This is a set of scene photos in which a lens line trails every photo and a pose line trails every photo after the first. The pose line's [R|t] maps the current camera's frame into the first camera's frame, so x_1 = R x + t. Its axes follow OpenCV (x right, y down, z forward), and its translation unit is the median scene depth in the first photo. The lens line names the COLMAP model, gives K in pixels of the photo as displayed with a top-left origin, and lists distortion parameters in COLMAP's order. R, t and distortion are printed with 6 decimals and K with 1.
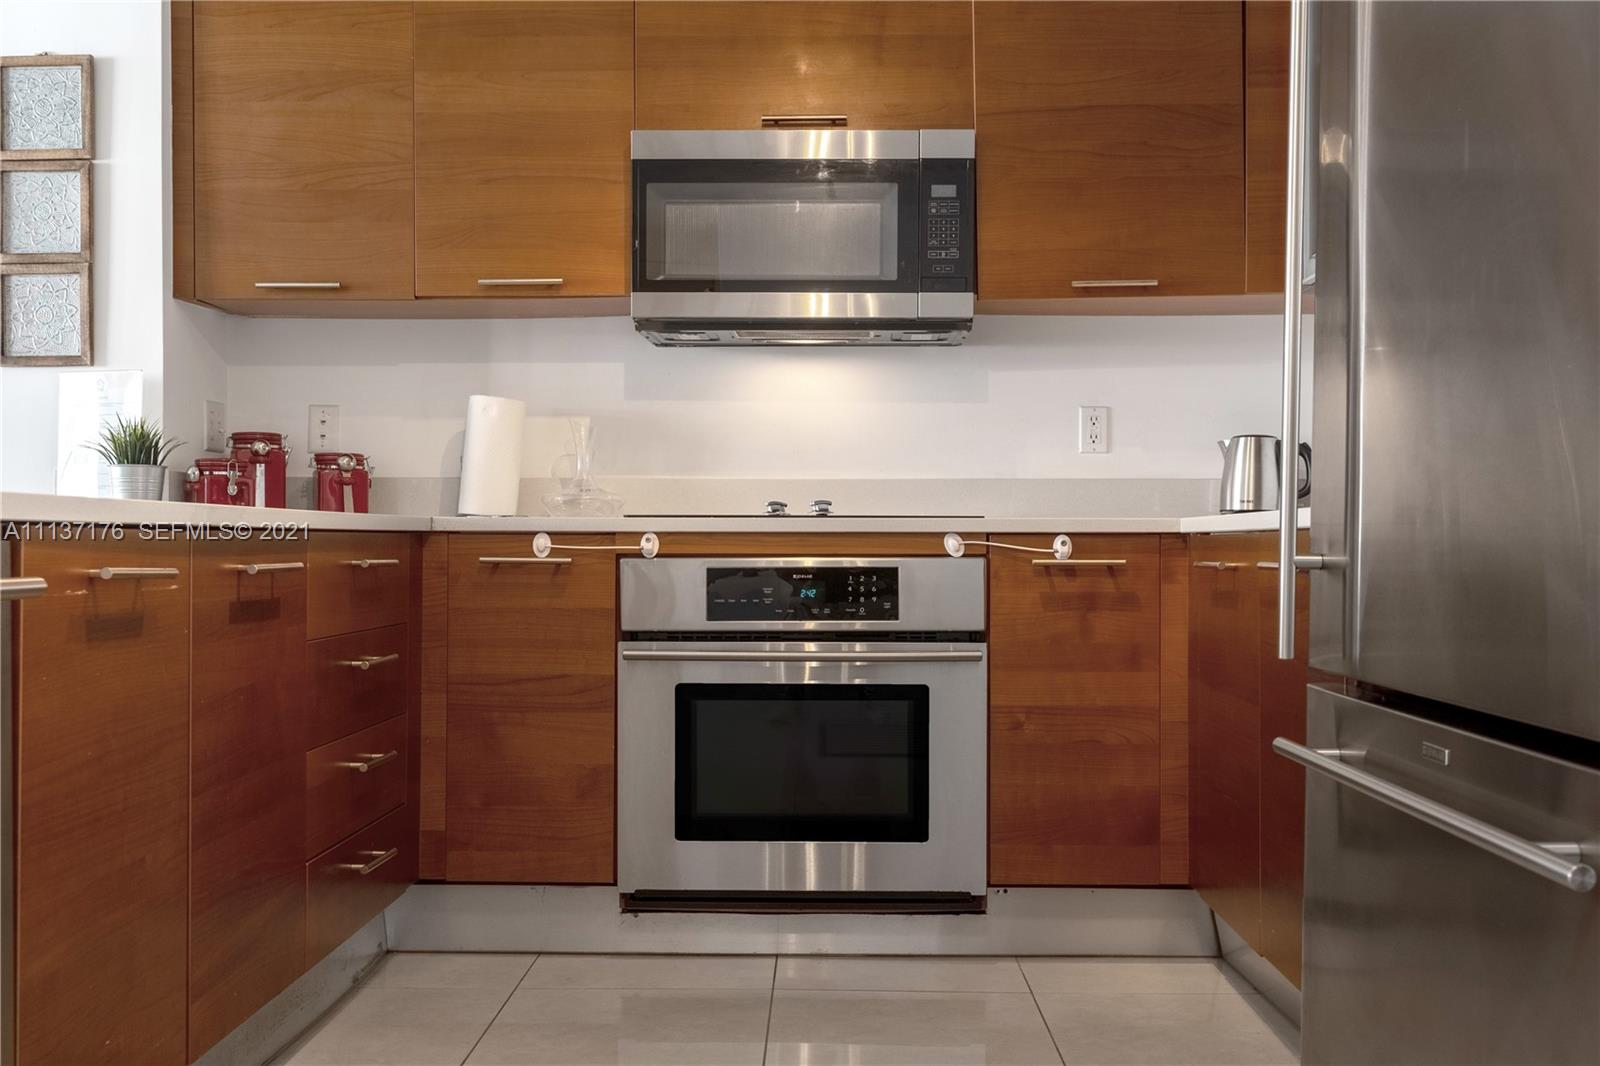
lens RADIAL K [[1596.4, 0, 810.4], [0, 1596.4, 546.2], [0, 0, 1]] dist [-0.002258, 0.000000]
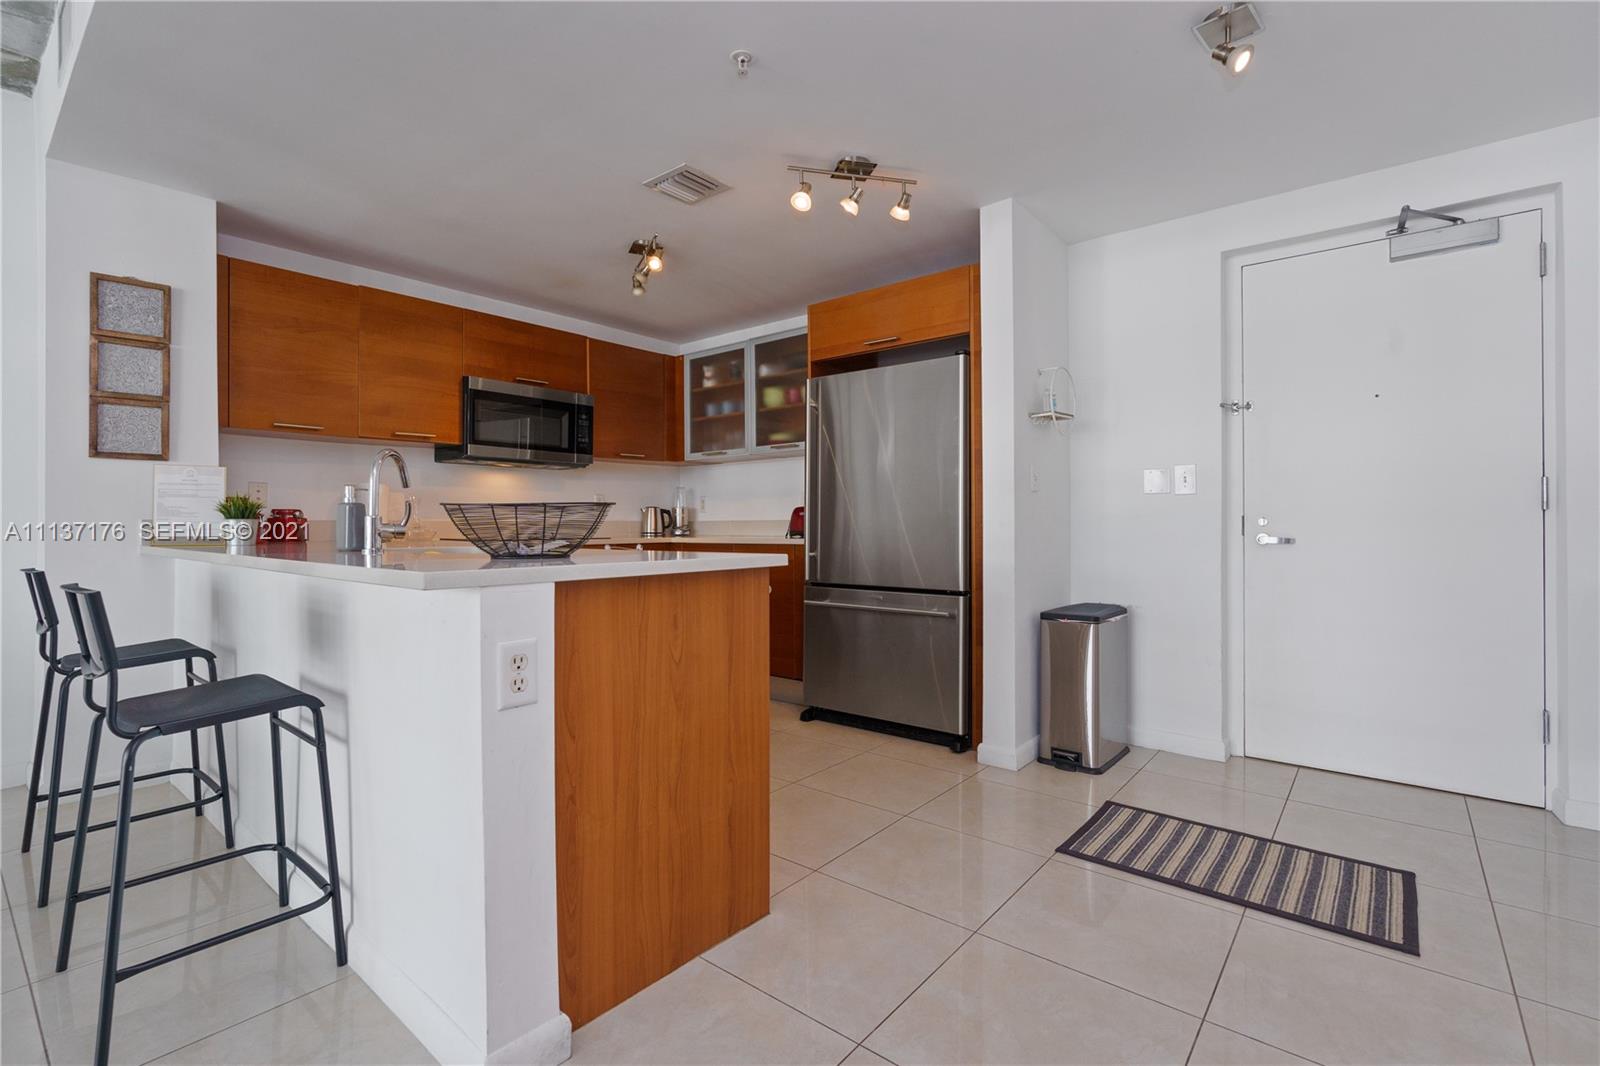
lens RADIAL K [[728.6, 0, 810.2], [0, 728.6, 520.1], [0, 0, 1]] dist [-0.010938, 0.004921]
pose [[0.624236, -0.007931, 0.781196, -0.684031], [0.017202, 0.999846, -0.003595, -0.034743], [-0.781047, 0.015682, 0.624276, -0.062601]]
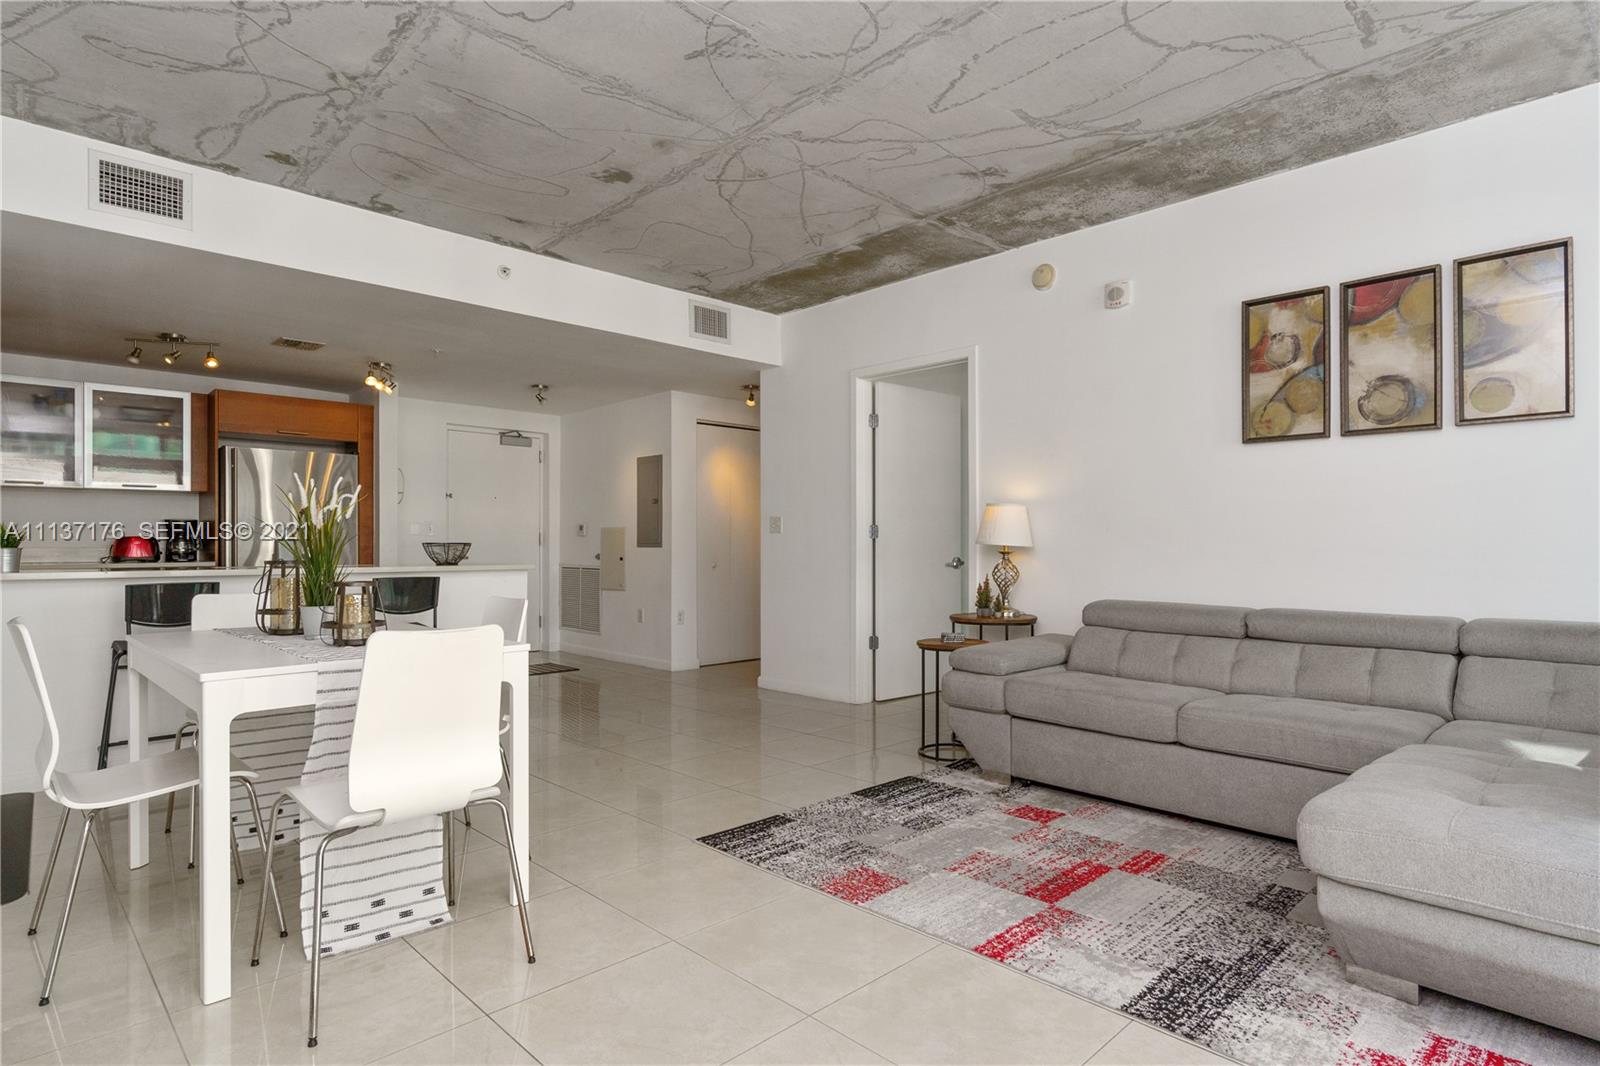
lens RADIAL K [[861.4, 0, 804.9], [0, 861.4, 537.3], [0, 0, 1]] dist [-0.012438, 0.009966]
pose [[-0.715577, -0.000652, 0.698533, -1.965671], [0.002640, 0.999990, 0.003638, -0.066465], [-0.698529, 0.004447, -0.715568, 1.088447]]
